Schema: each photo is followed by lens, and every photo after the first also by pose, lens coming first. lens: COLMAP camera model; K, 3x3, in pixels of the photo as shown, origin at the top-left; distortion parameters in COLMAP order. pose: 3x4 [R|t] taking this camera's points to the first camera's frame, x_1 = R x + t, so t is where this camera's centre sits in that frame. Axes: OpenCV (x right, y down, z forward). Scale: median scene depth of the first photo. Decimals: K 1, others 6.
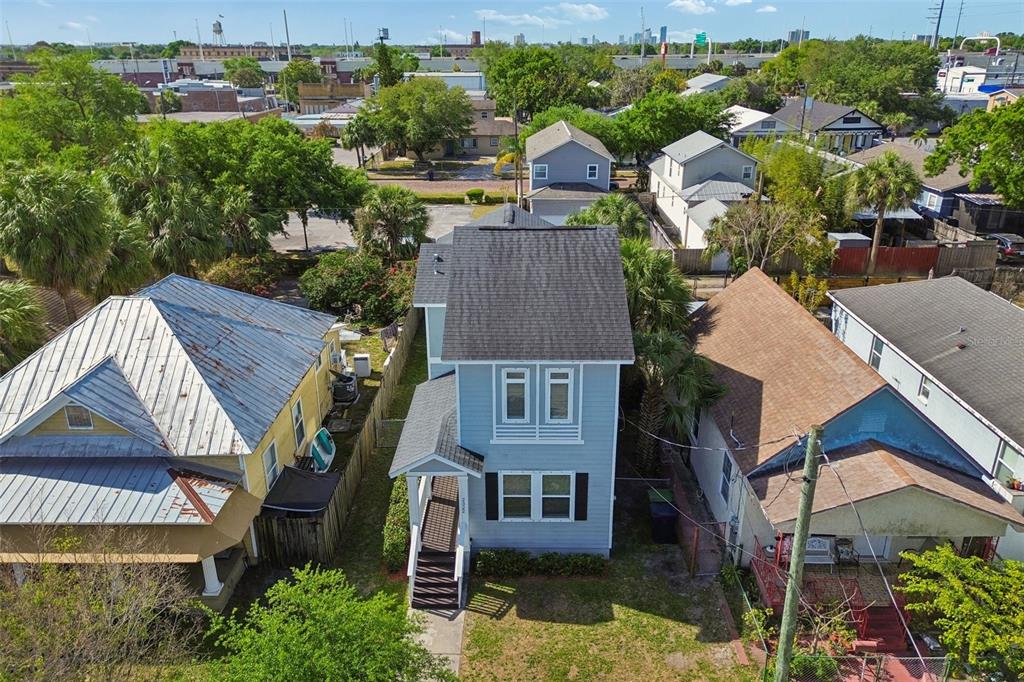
lens RADIAL K [[725.0, 0, 509.8], [0, 725.0, 341.0], [0, 0, 1]] dist [0.032139, -0.017026]
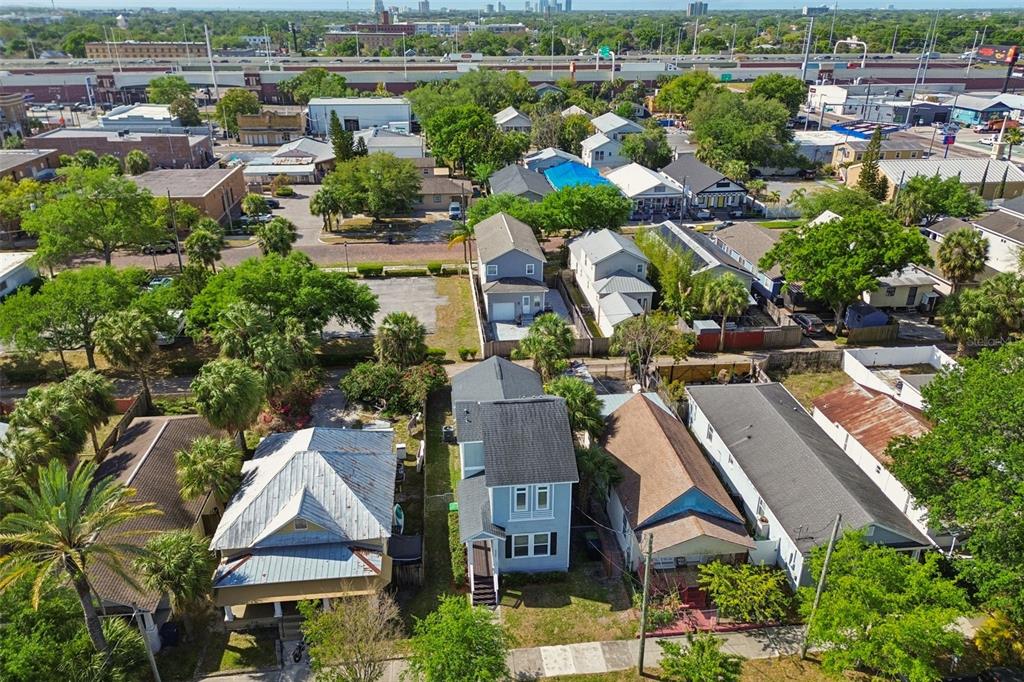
lens RADIAL K [[725.0, 0, 512.1], [0, 725.0, 336.6], [0, 0, 1]] dist [0.032139, -0.017026]
pose [[0.992530, -0.041350, 0.114782, -0.216801], [0.037443, 0.998651, 0.035985, -0.422814], [-0.116115, -0.031419, 0.992739, -0.935055]]
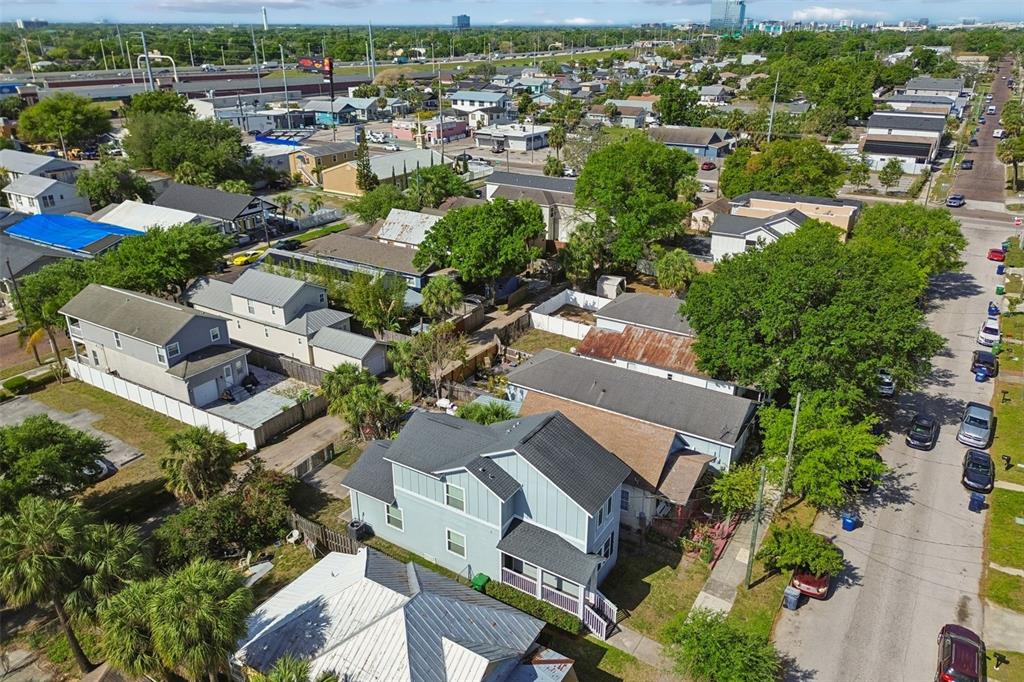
lens RADIAL K [[725.0, 0, 509.9], [0, 725.0, 340.6], [0, 0, 1]] dist [0.032139, -0.017026]
pose [[0.516901, -0.331094, 0.789424, -1.450917], [0.317524, 0.930547, 0.182374, -0.765694], [-0.794979, 0.156392, 0.586131, -0.046012]]
